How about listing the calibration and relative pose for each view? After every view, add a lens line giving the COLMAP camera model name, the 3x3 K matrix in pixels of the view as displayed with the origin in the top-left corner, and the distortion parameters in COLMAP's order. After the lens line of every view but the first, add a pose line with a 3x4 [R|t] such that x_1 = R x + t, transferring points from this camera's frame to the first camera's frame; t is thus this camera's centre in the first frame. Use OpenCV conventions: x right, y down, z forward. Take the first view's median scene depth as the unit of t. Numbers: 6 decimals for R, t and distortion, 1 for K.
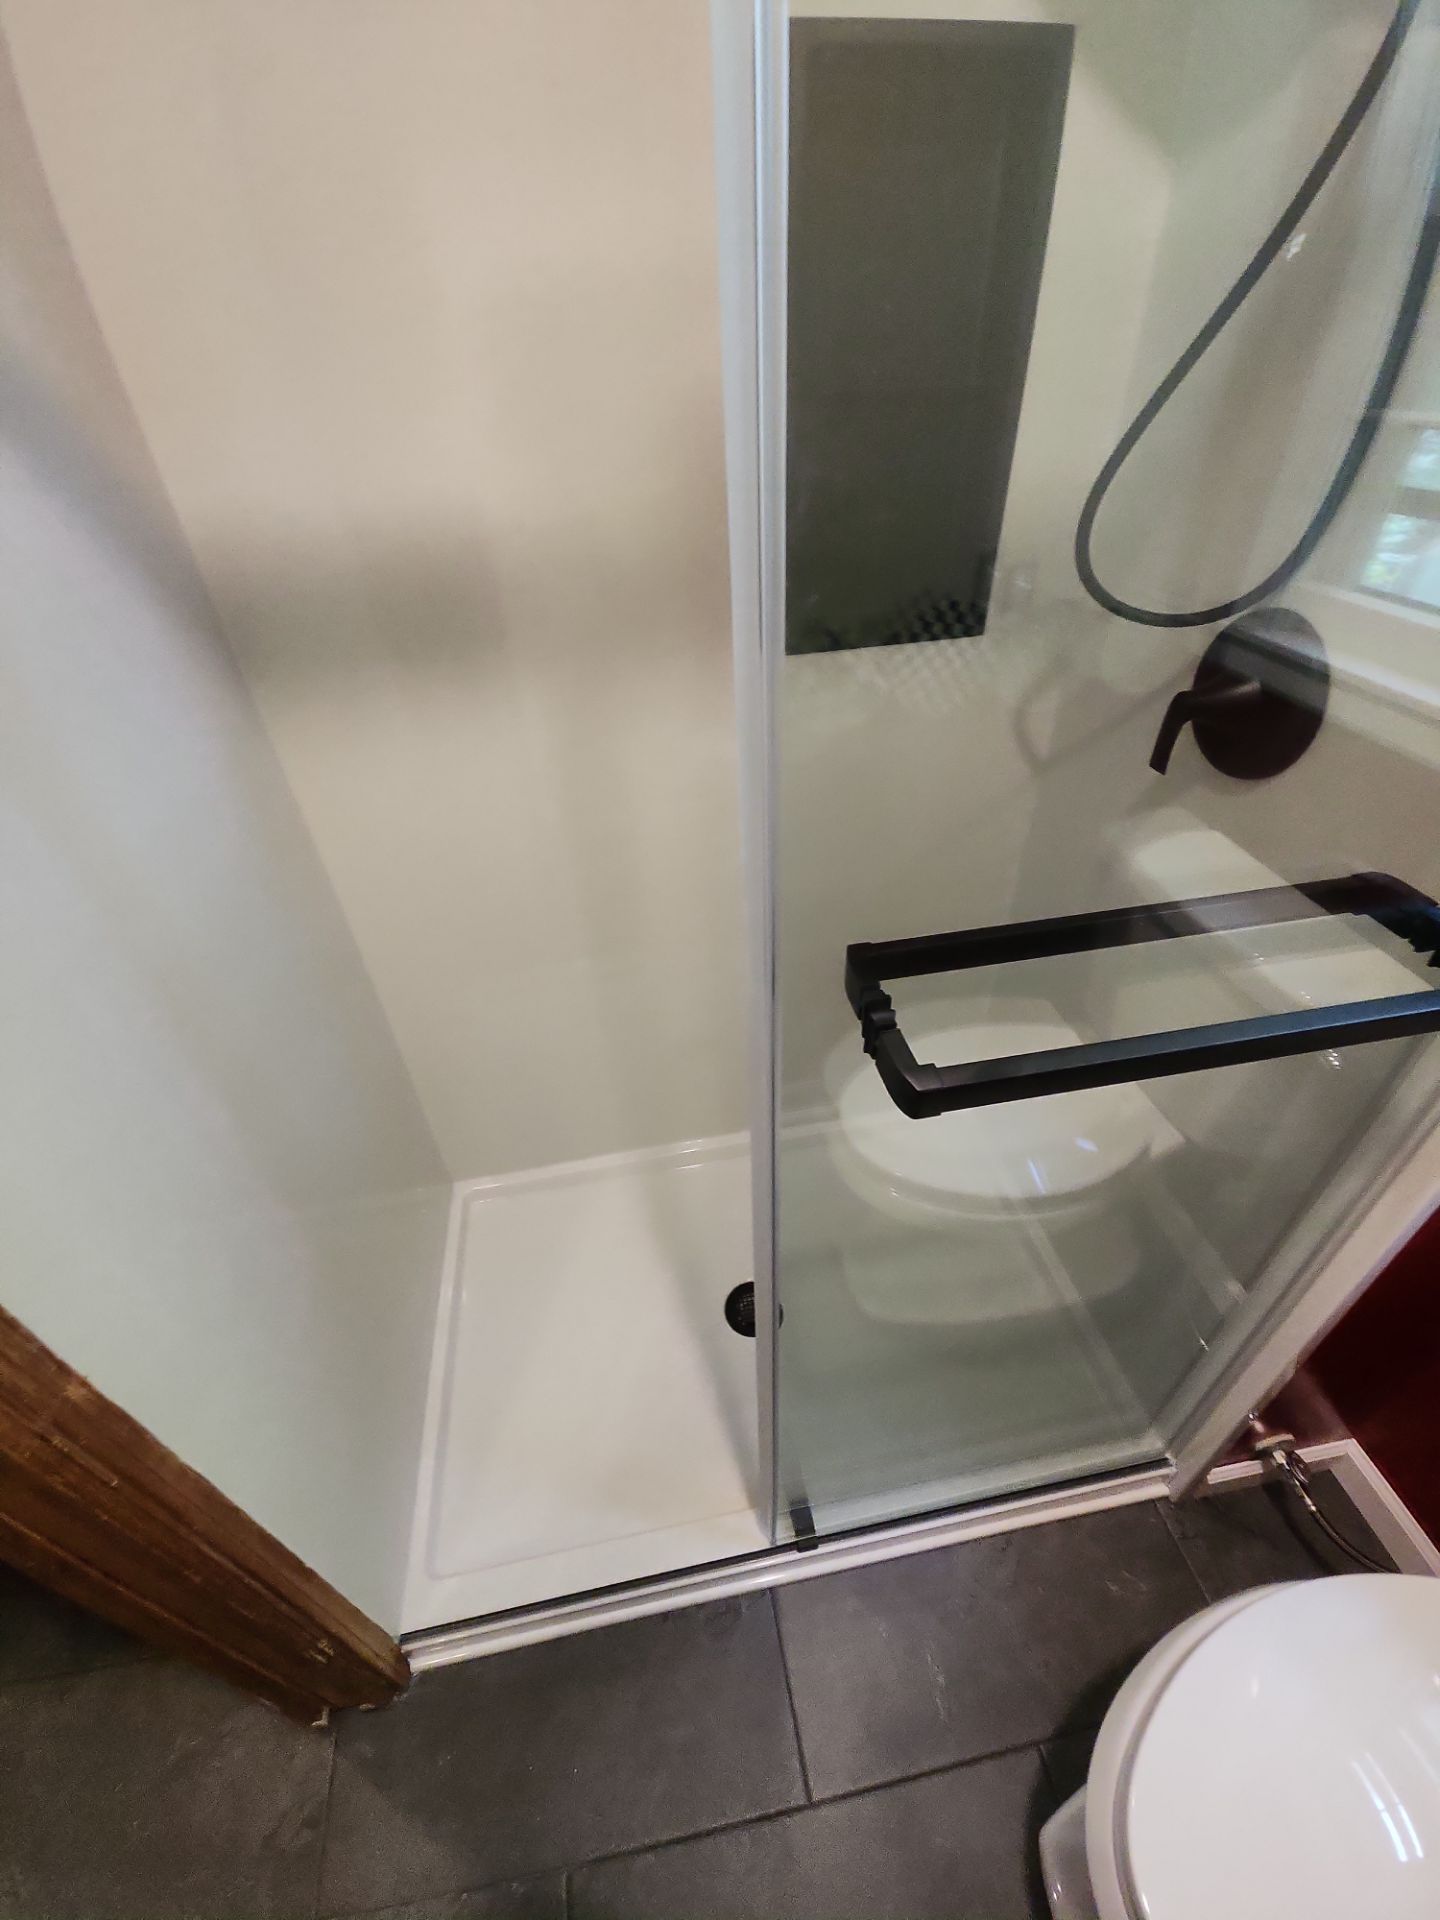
lens RADIAL K [[780.1, 0, 718.9], [0, 780.1, 961.5], [0, 0, 1]] dist [0.008852, -0.007036]
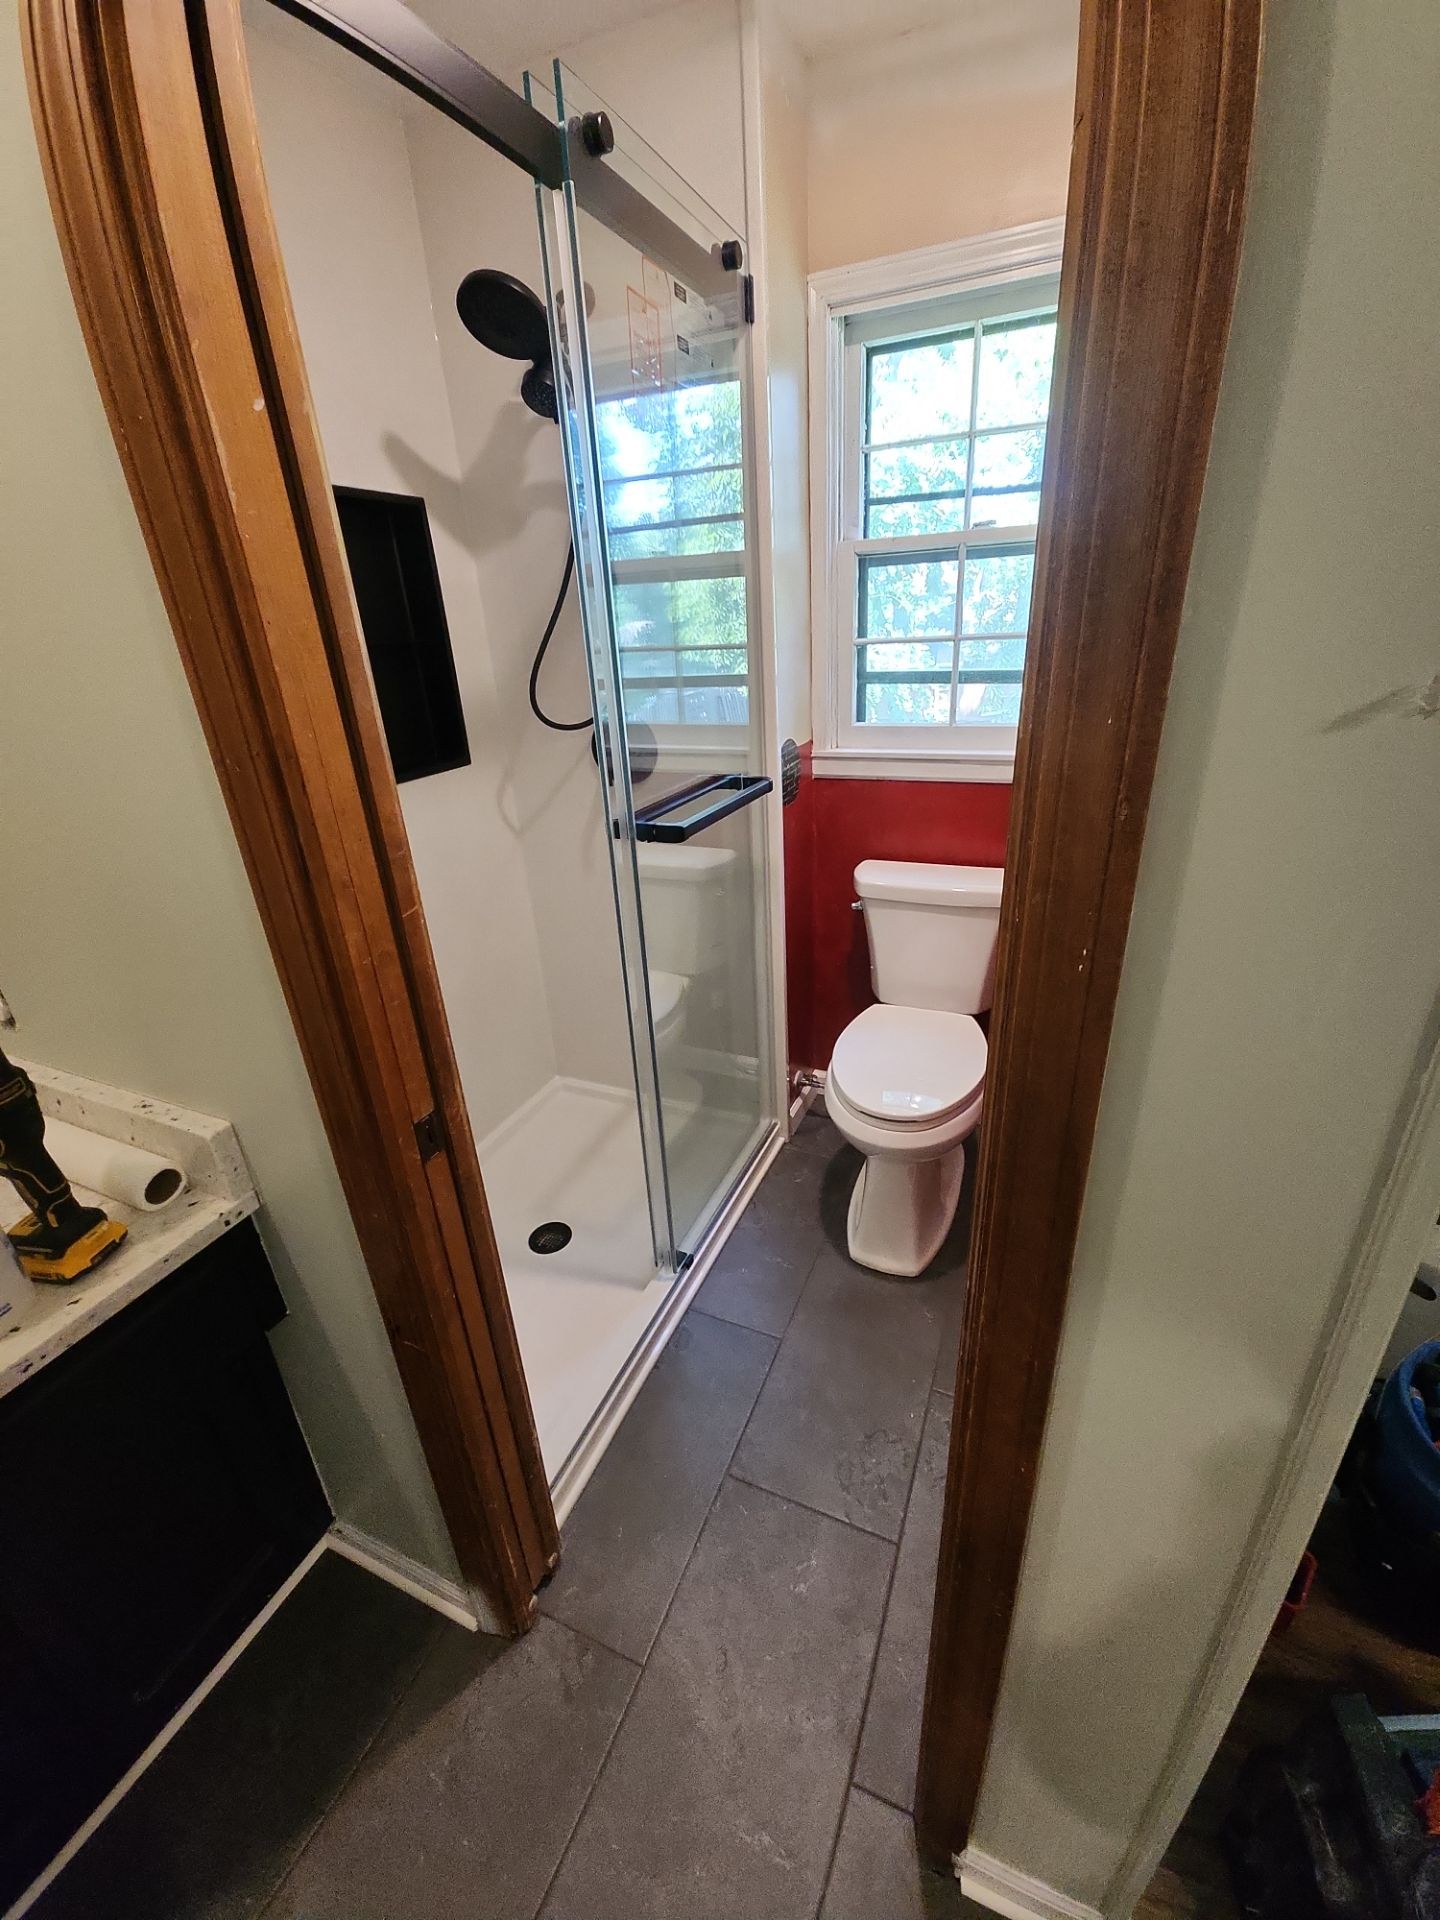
lens RADIAL K [[780.1, 0, 725.8], [0, 780.1, 958.0], [0, 0, 1]] dist [0.008852, -0.007036]
pose [[0.555386, -0.320774, 0.767235, -0.846634], [0.531363, 0.846588, -0.030693, 0.312682], [-0.639687, 0.424727, 0.640631, -0.310146]]
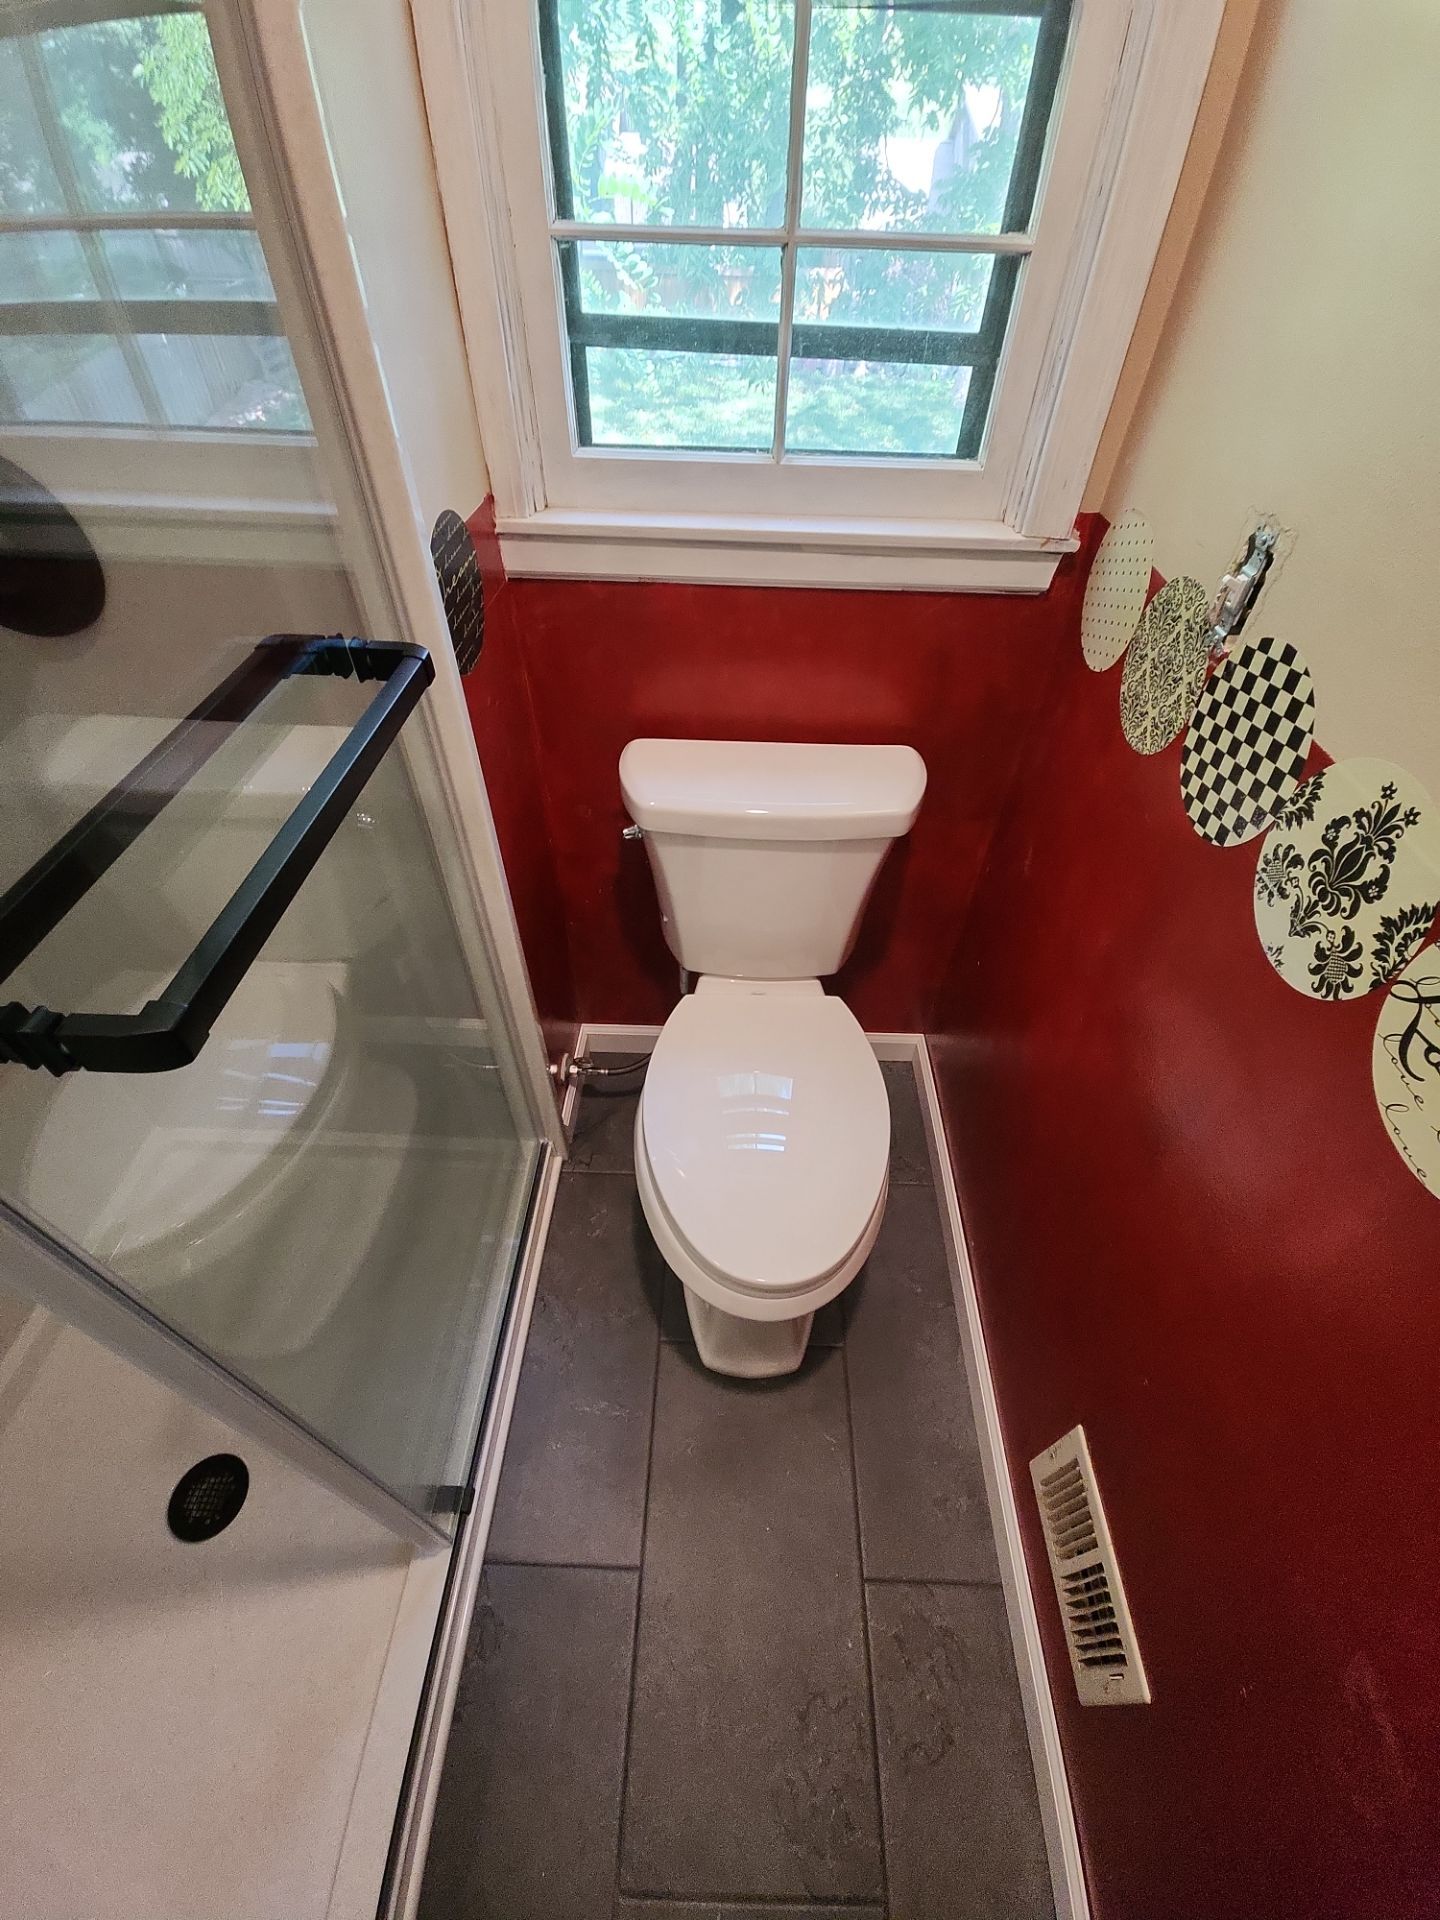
lens RADIAL K [[780.1, 0, 723.5], [0, 780.1, 959.6], [0, 0, 1]] dist [0.008852, -0.007036]
pose [[0.200720, -0.665551, 0.718855, -0.072729], [0.576472, 0.673538, 0.462631, 0.030038], [-0.792081, 0.321541, 0.518864, 0.033282]]
